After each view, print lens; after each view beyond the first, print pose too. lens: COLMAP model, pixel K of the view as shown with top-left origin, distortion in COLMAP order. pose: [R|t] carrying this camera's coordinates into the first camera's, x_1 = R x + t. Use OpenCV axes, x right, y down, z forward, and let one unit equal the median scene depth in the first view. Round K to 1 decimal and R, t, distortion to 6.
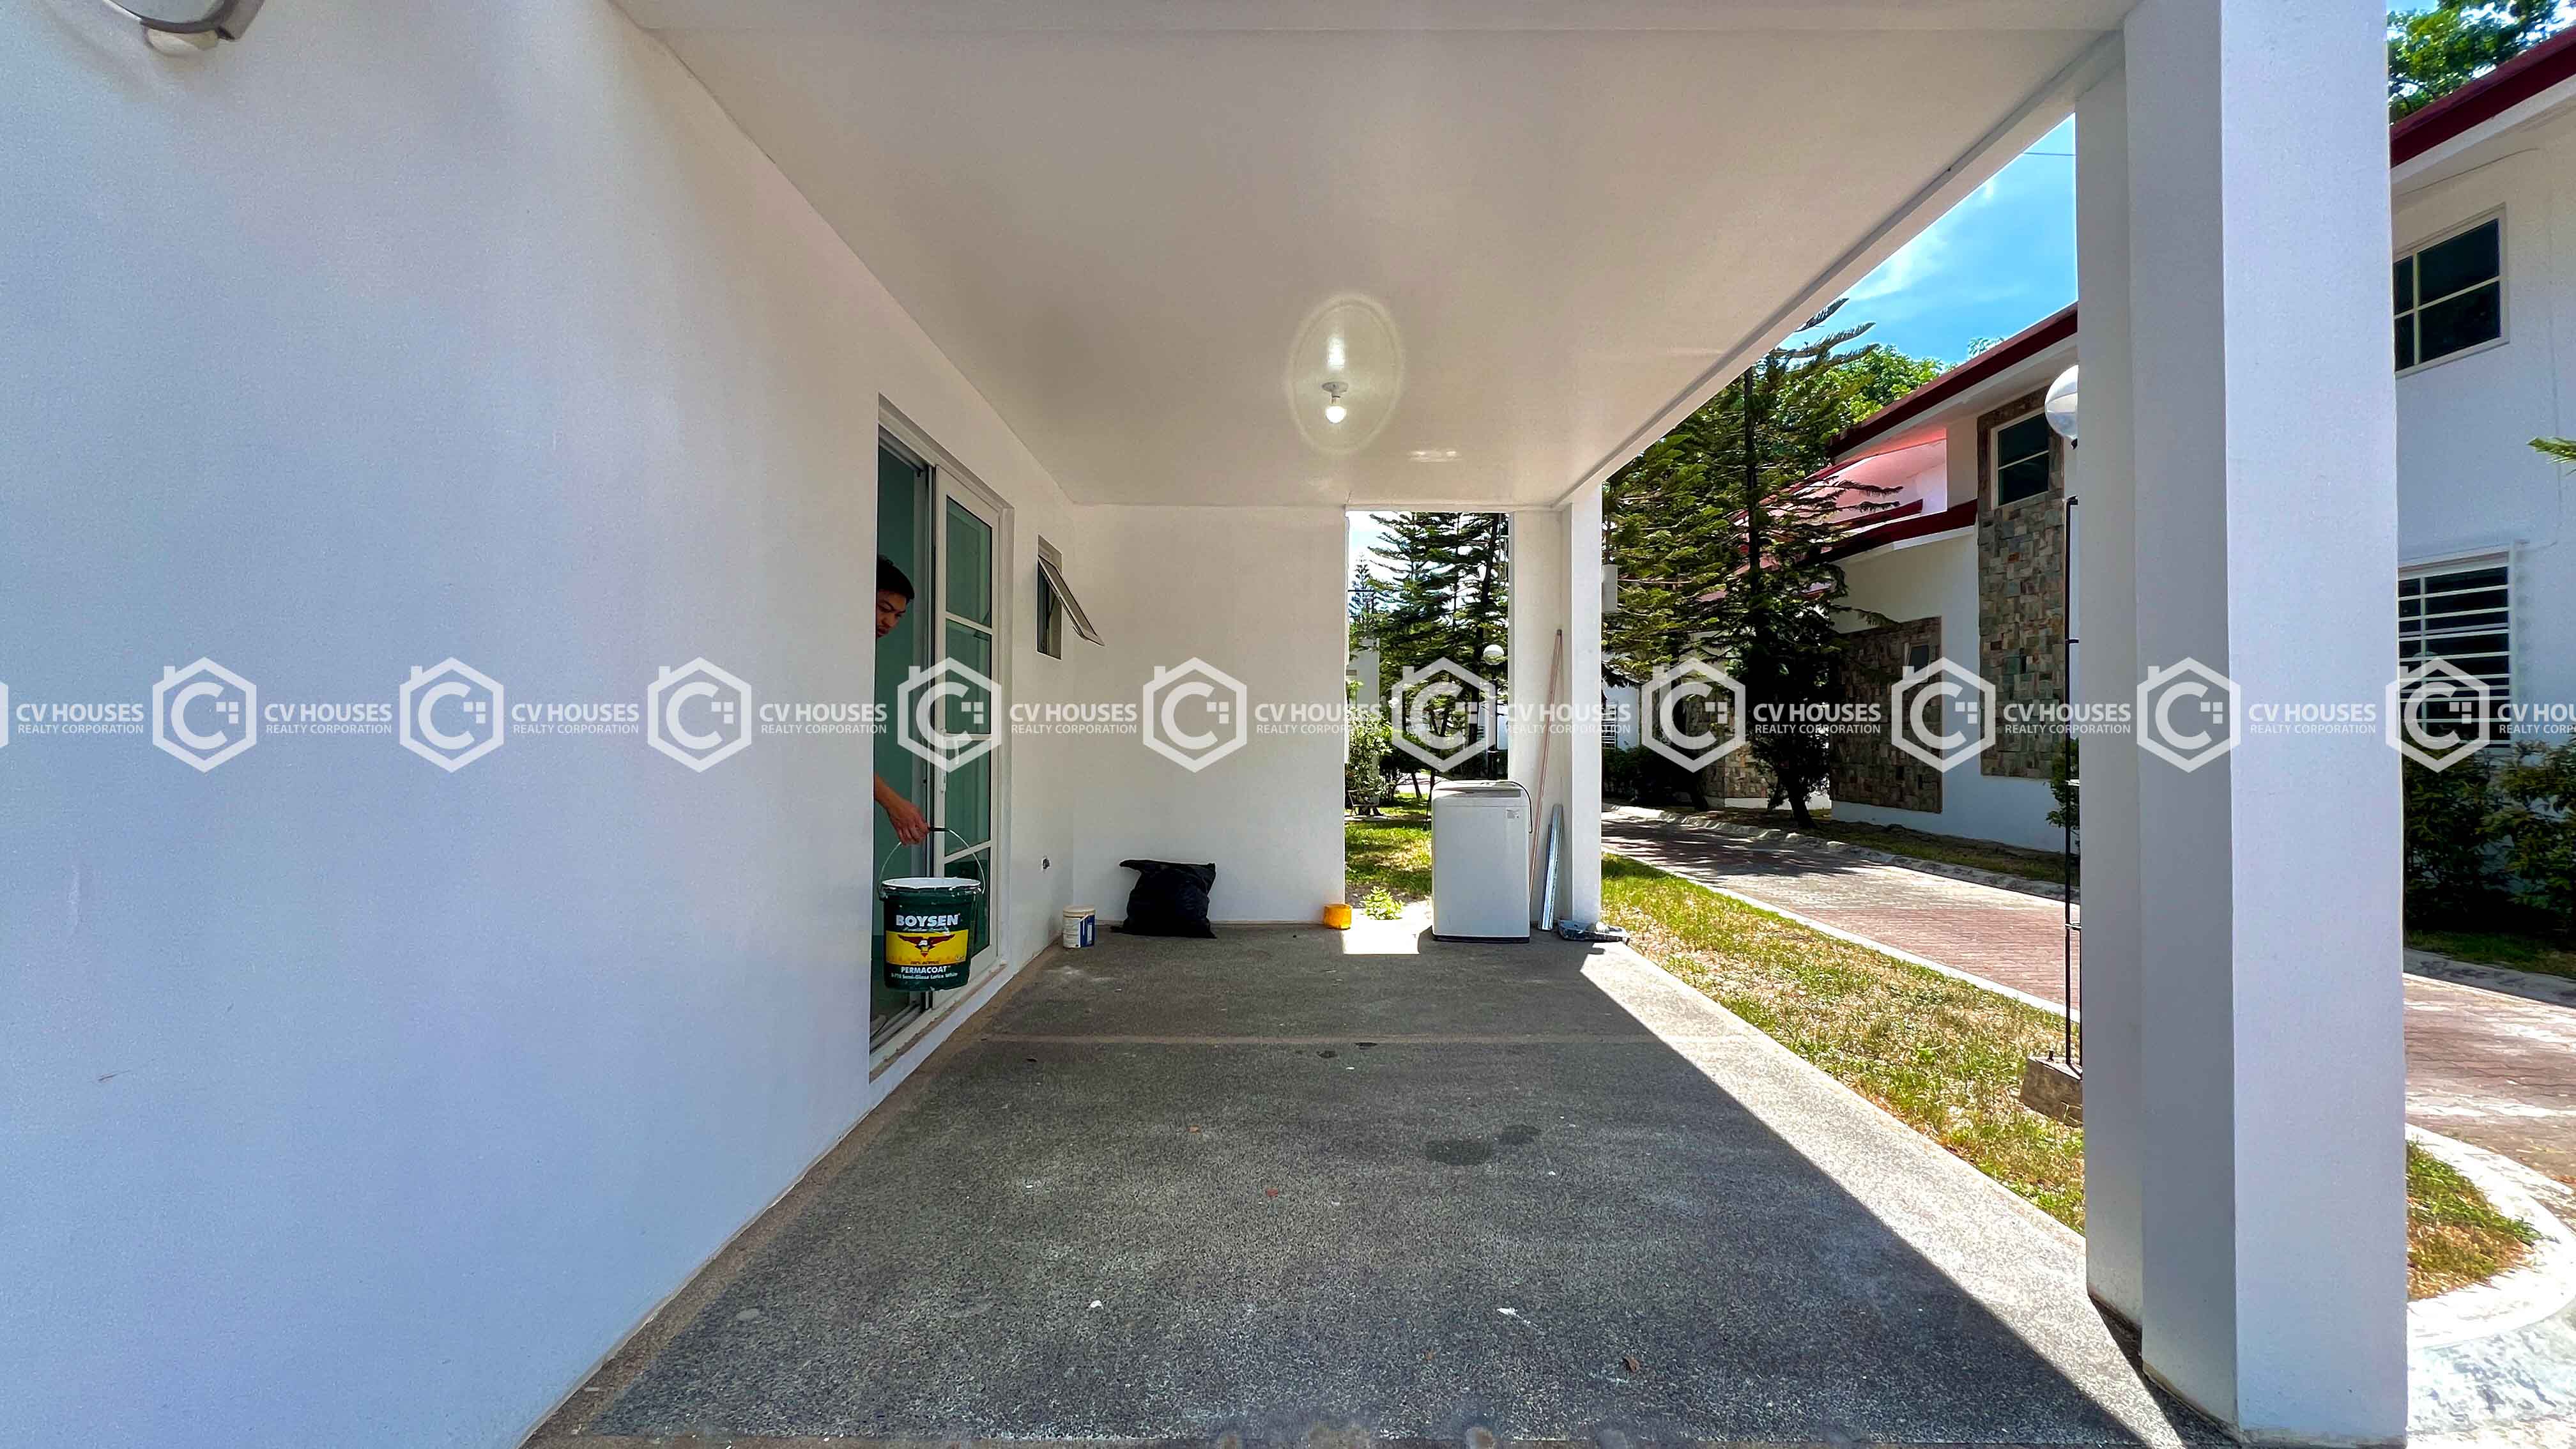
lens RADIAL K [[1039.6, 0, 1288.0], [0, 1039.6, 724.5], [0, 0, 1]] dist [-0.000078, -0.000005]
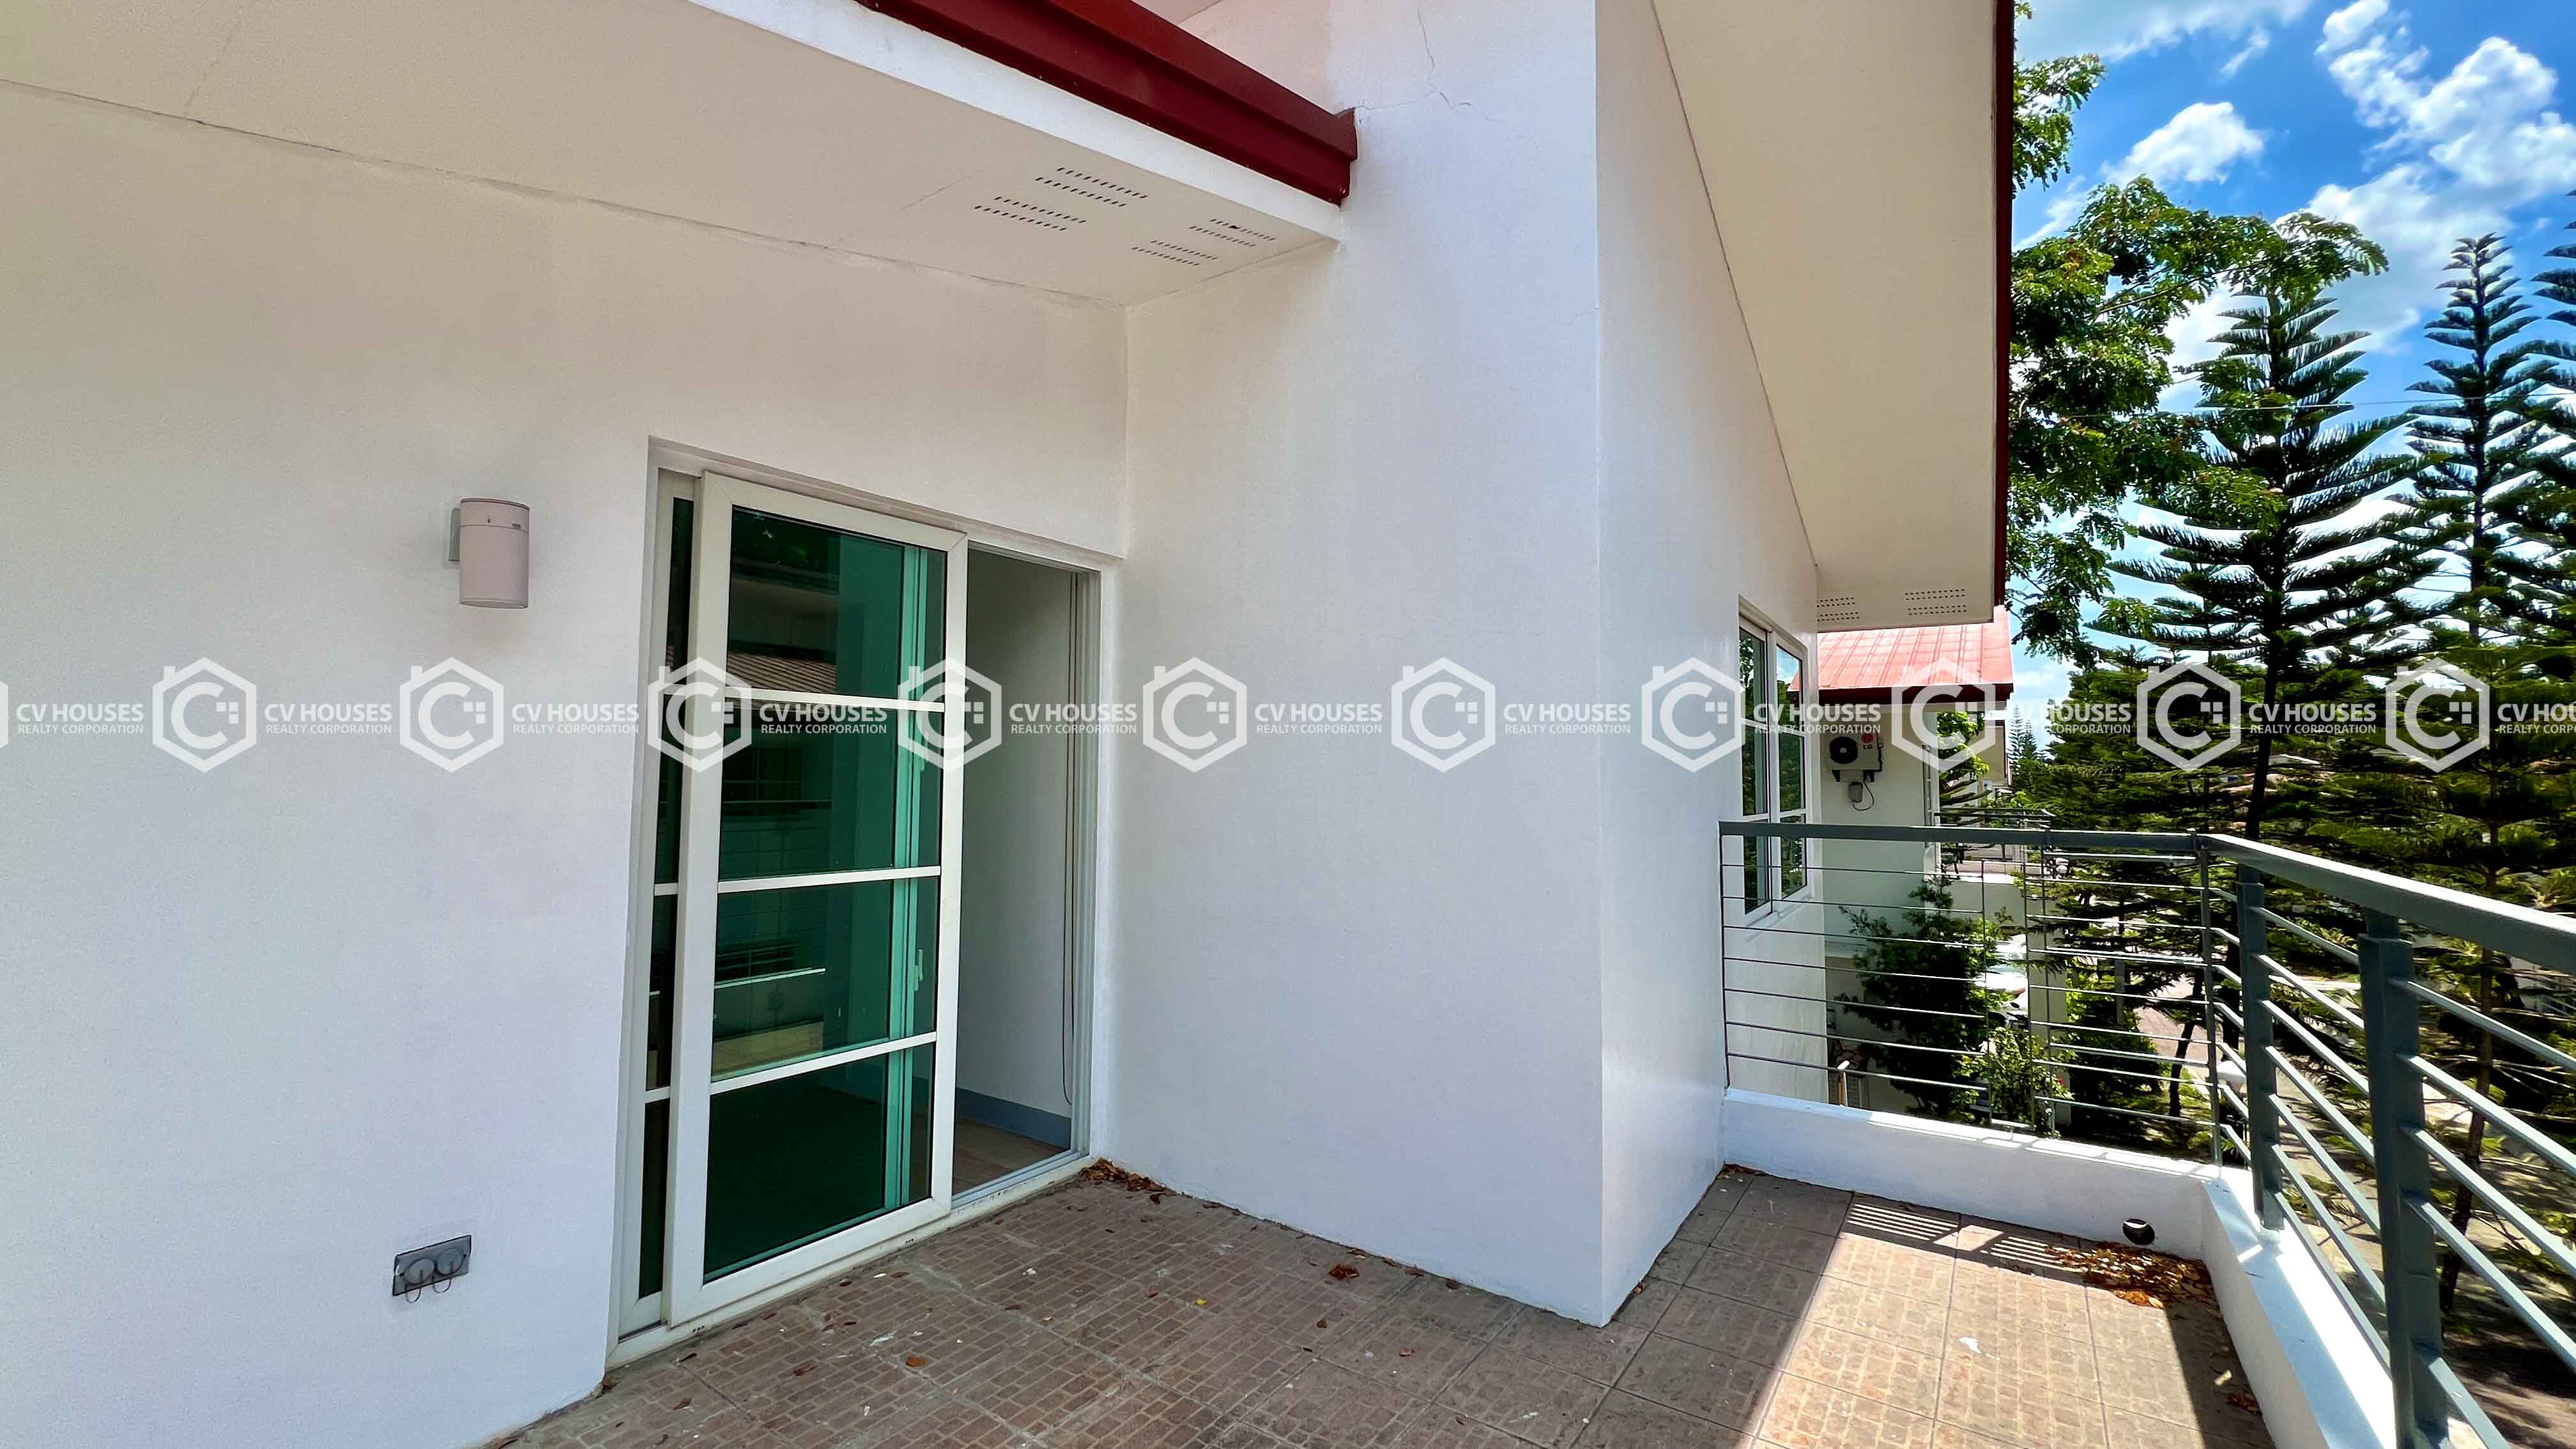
lens RADIAL K [[1039.6, 0, 1288.0], [0, 1039.6, 724.5], [0, 0, 1]] dist [-0.000078, -0.000005]
pose [[0.999996, 0.000020, 0.002749, 0.706224], [-0.000019, 1.000000, -0.000175, 0.000565], [-0.002749, 0.000175, 0.999996, -0.017612]]
